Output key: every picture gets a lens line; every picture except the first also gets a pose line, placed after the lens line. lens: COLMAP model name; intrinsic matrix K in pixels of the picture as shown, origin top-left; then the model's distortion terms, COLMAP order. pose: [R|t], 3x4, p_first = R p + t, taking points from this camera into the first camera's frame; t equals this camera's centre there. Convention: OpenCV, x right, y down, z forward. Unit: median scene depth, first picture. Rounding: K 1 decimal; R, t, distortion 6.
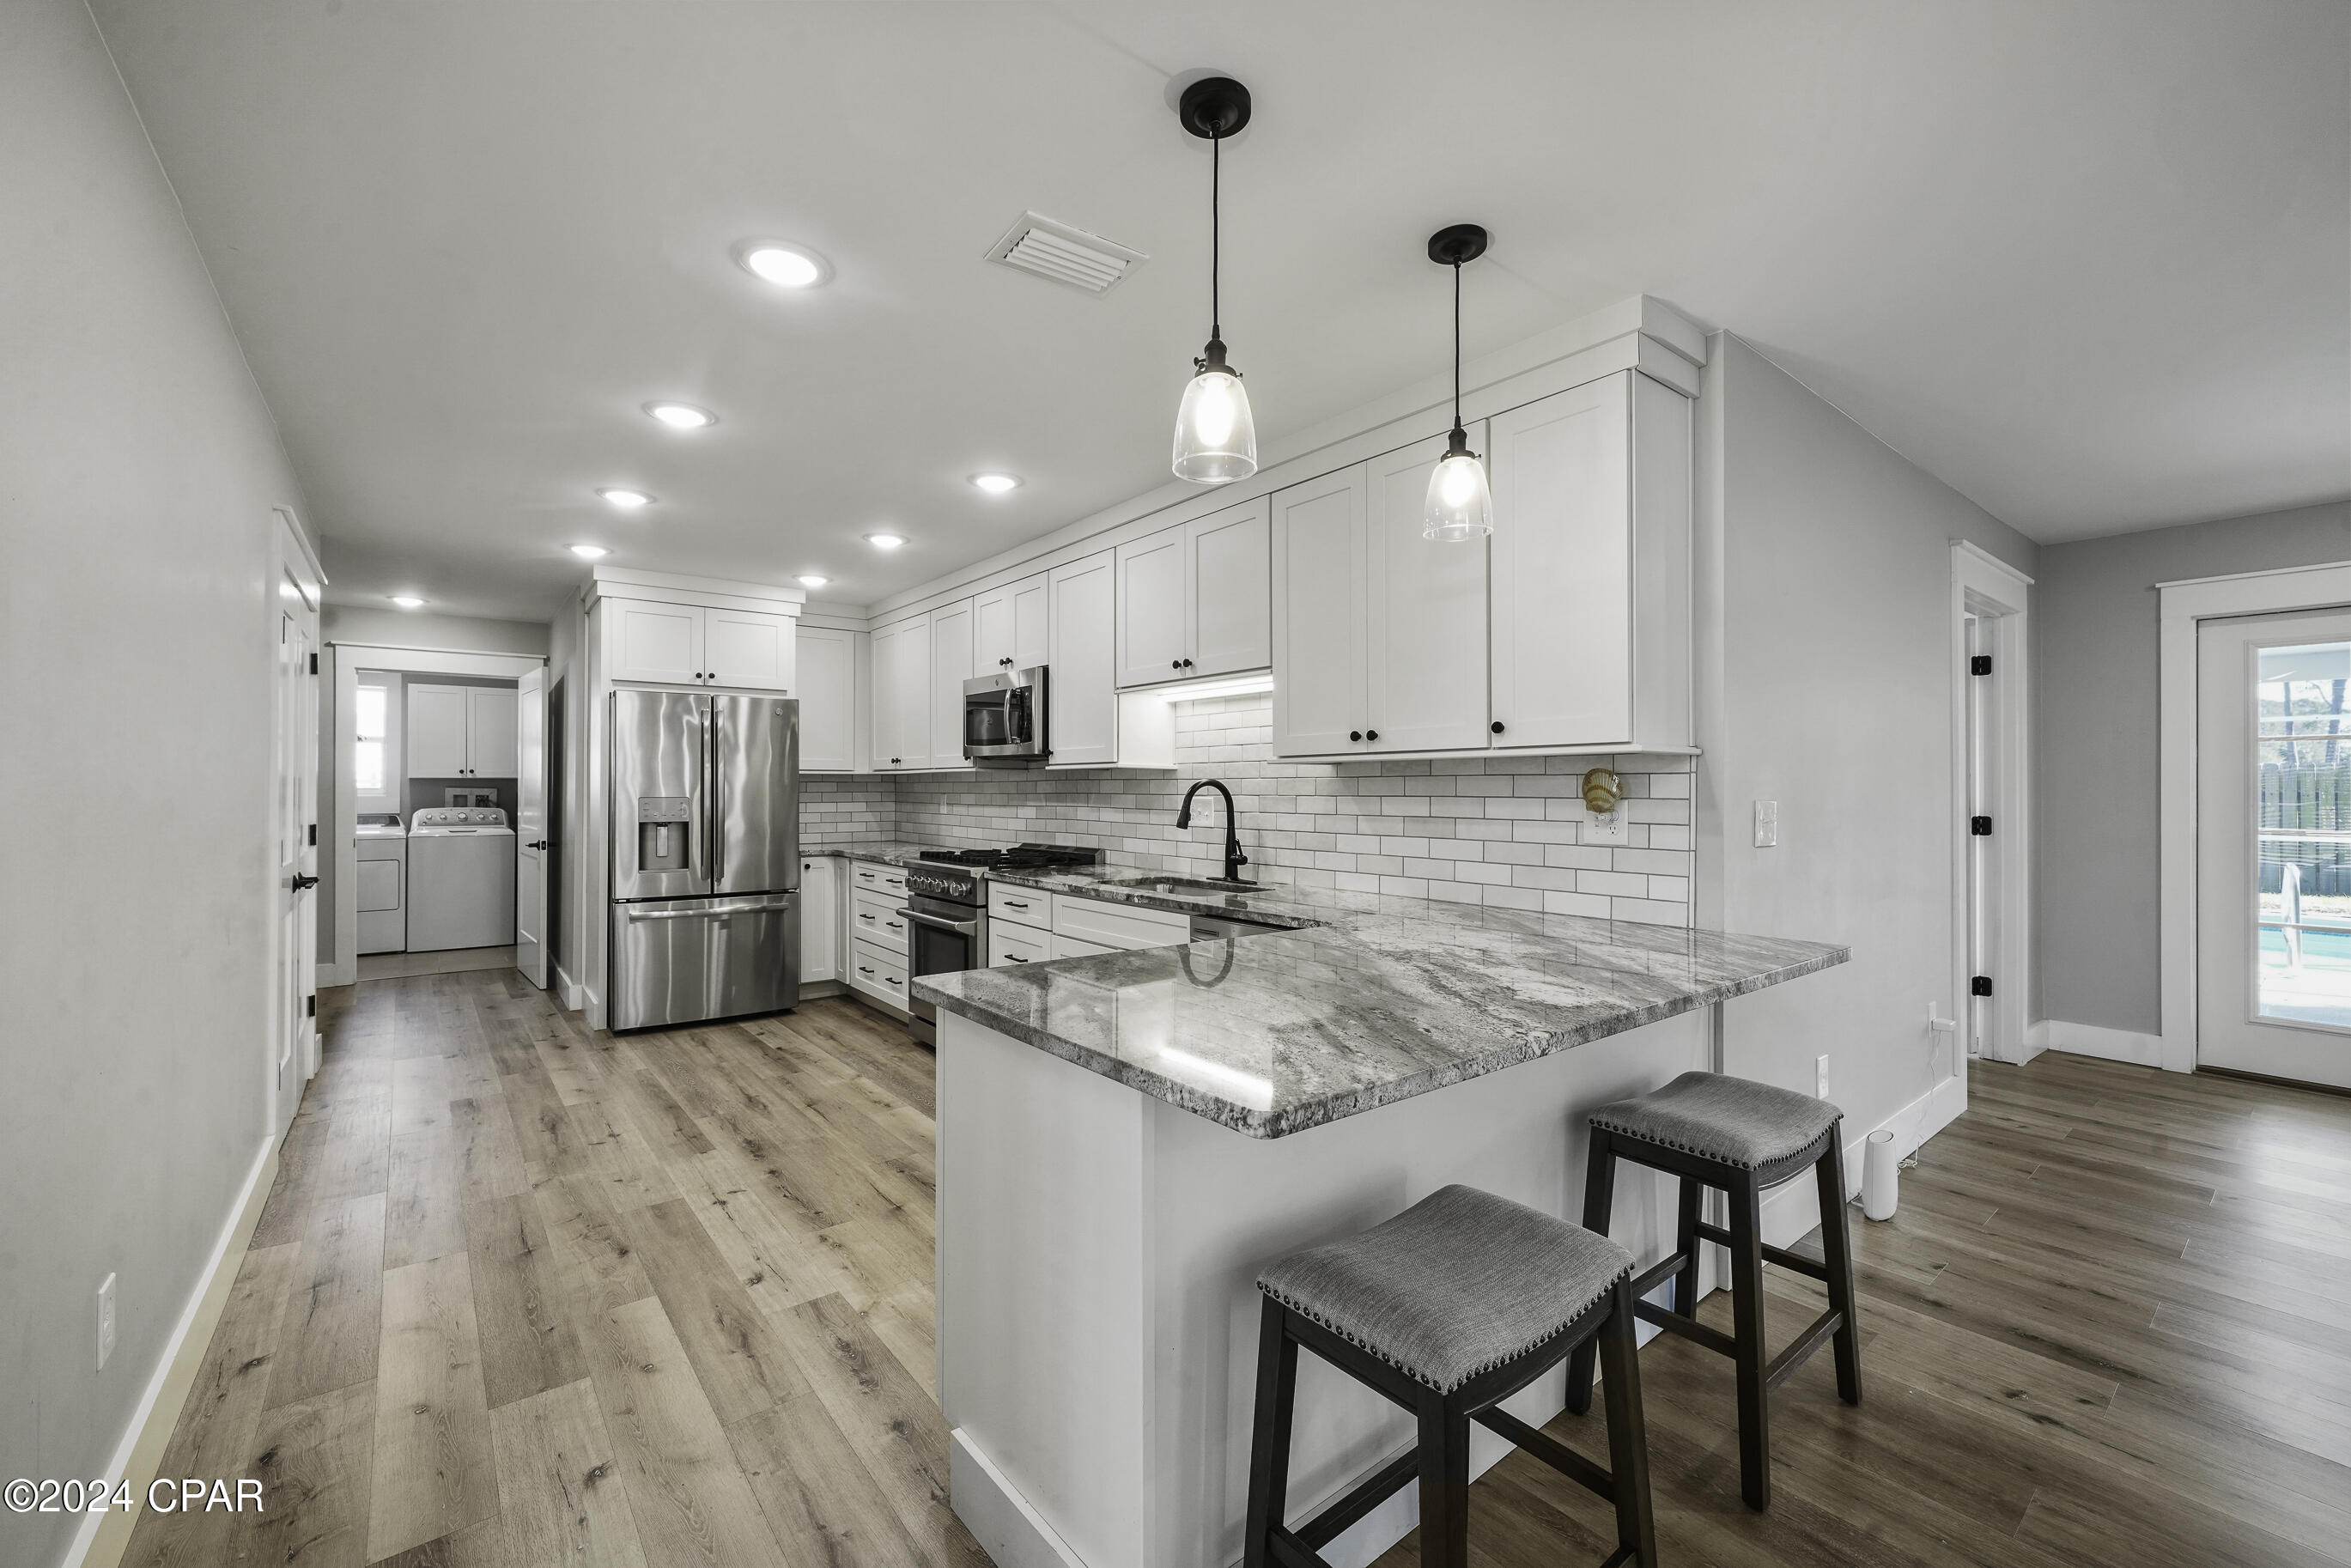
lens RADIAL K [[948.2, 0, 1162.8], [0, 948.2, 781.8], [0, 0, 1]] dist [-0.004620, 0.002010]
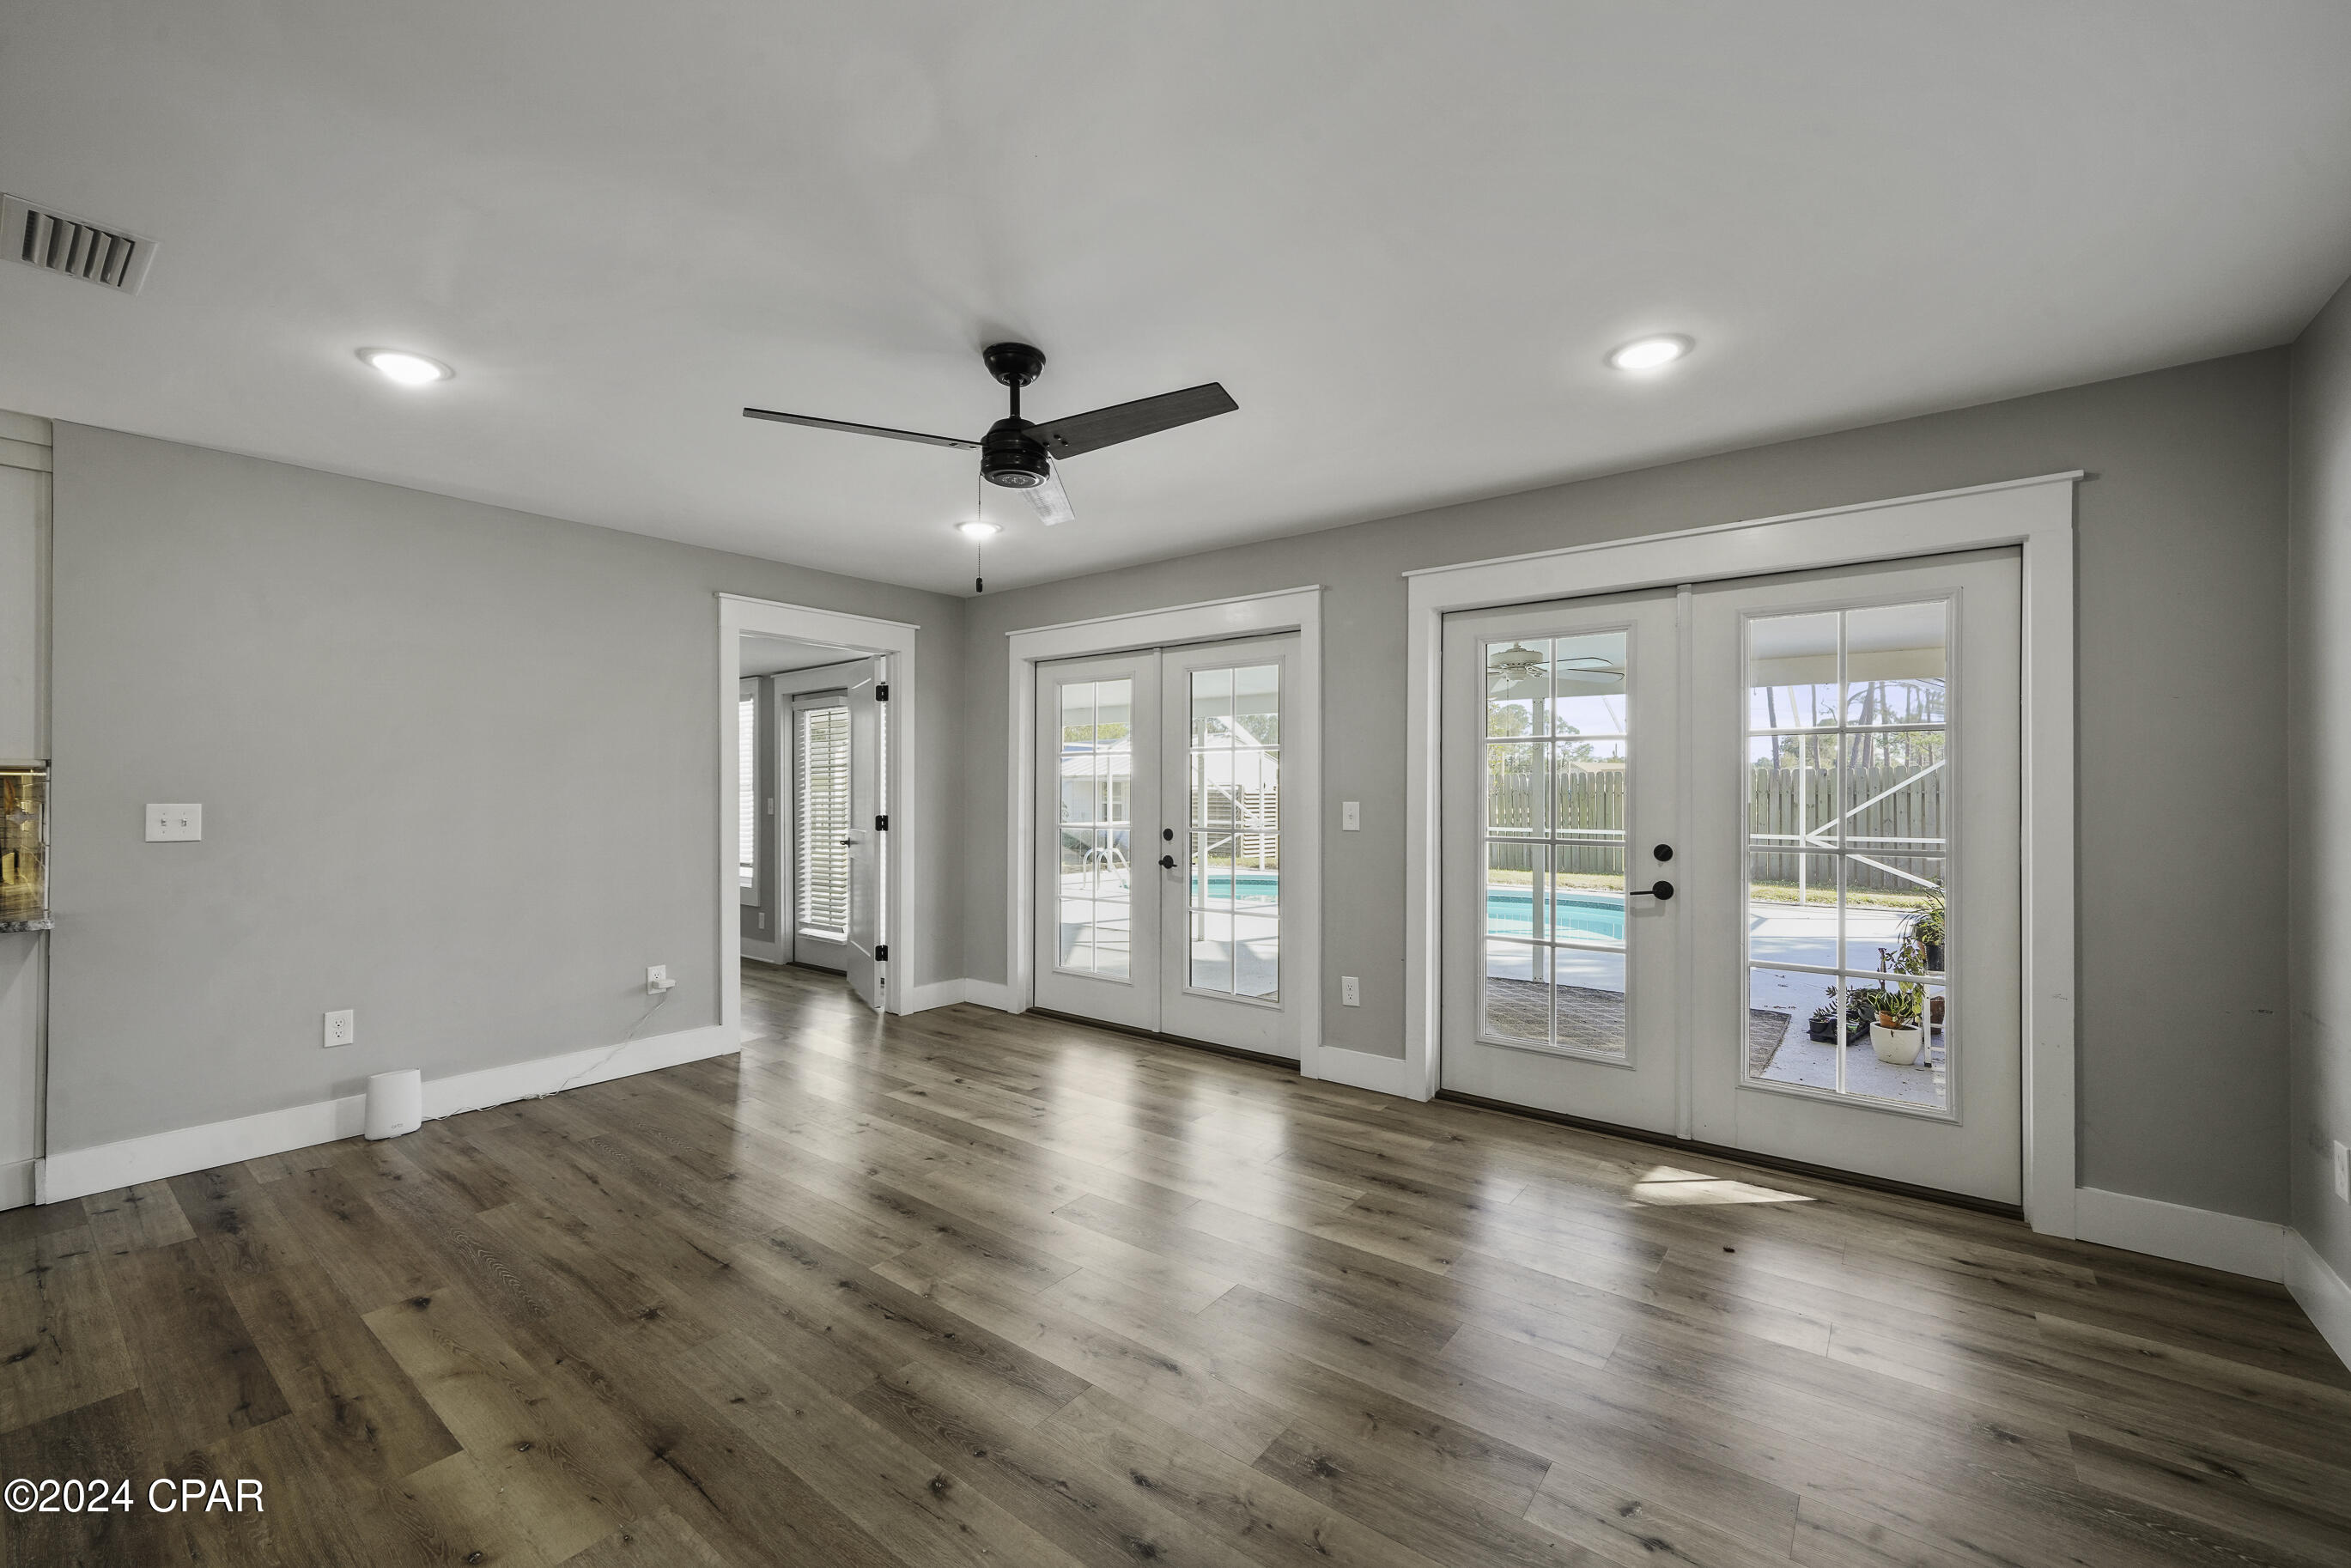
lens RADIAL K [[948.2, 0, 1169.0], [0, 948.2, 784.6], [0, 0, 1]] dist [-0.004620, 0.002010]
pose [[0.971466, -0.000325, 0.237177, 0.990983], [0.000520, 1.000000, -0.000758, -0.002621], [-0.237177, 0.000860, 0.971466, -0.308169]]
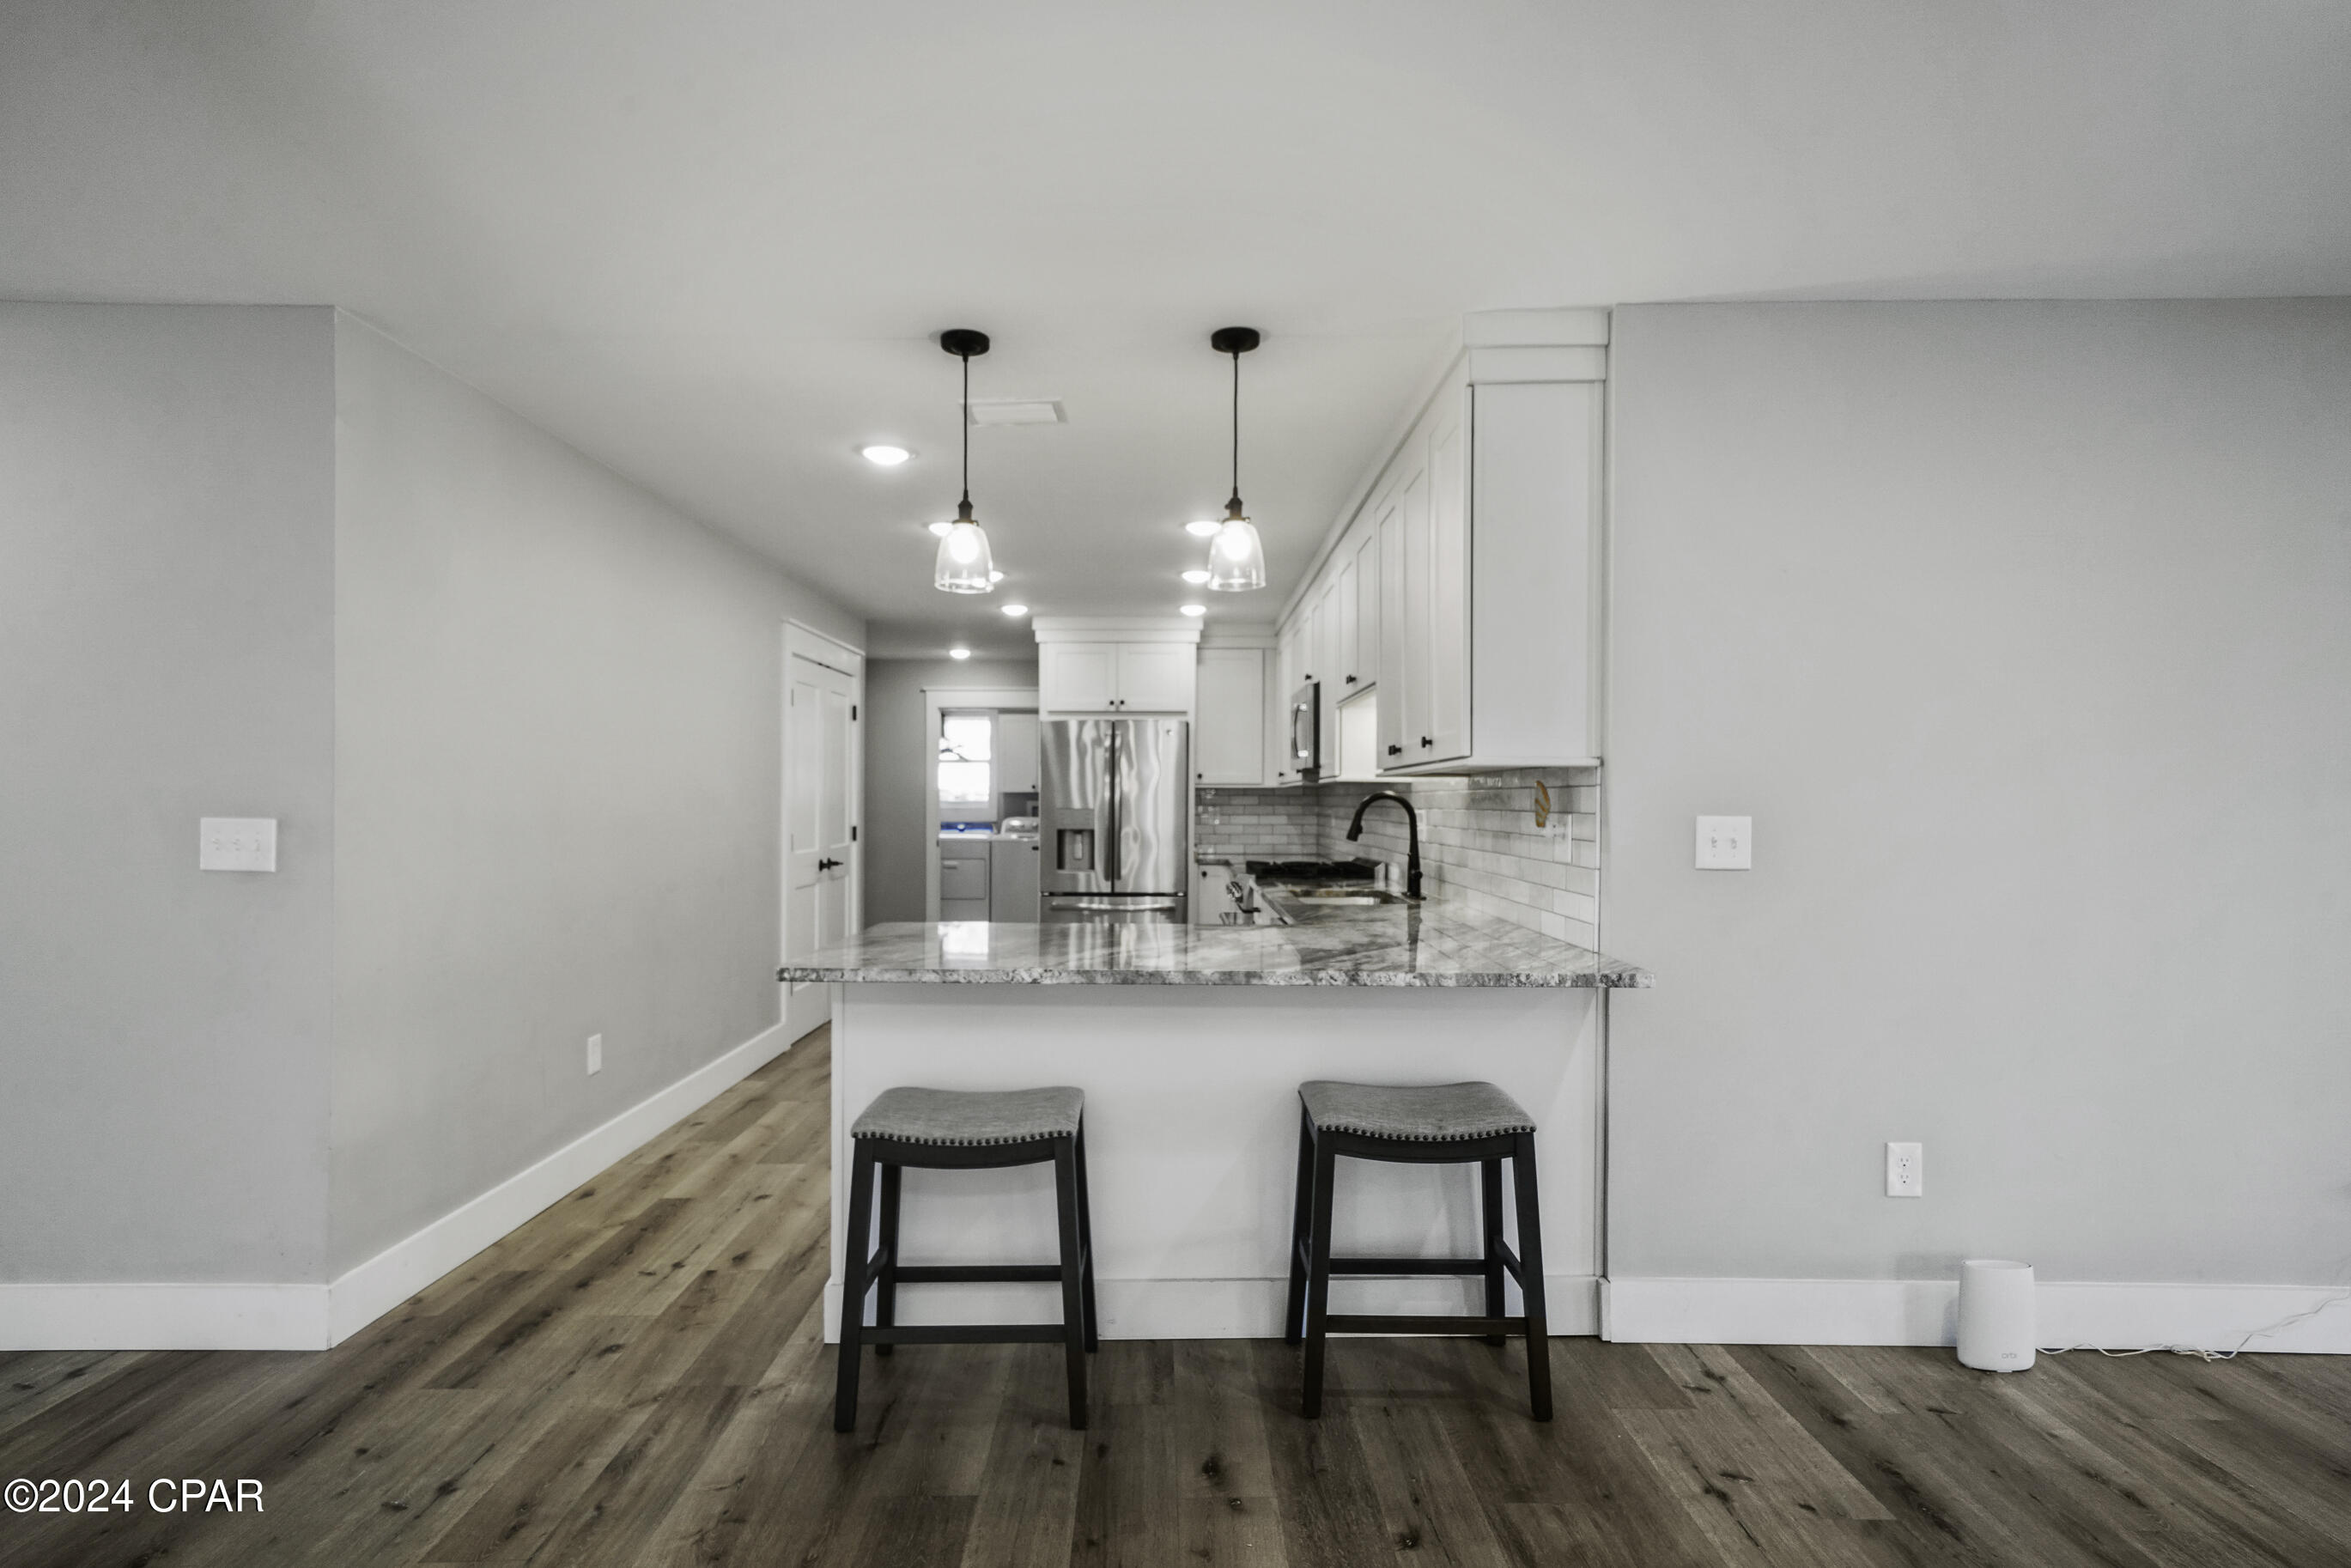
lens RADIAL K [[1197.6, 0, 1177.8], [0, 1197.6, 791.1], [0, 0, 1]] dist [0.012371, -0.000442]
pose [[0.786061, -0.004666, -0.618132, 0.572874], [0.003956, 0.999989, -0.002519, -0.001868], [0.618137, -0.000465, 0.786071, -0.109811]]
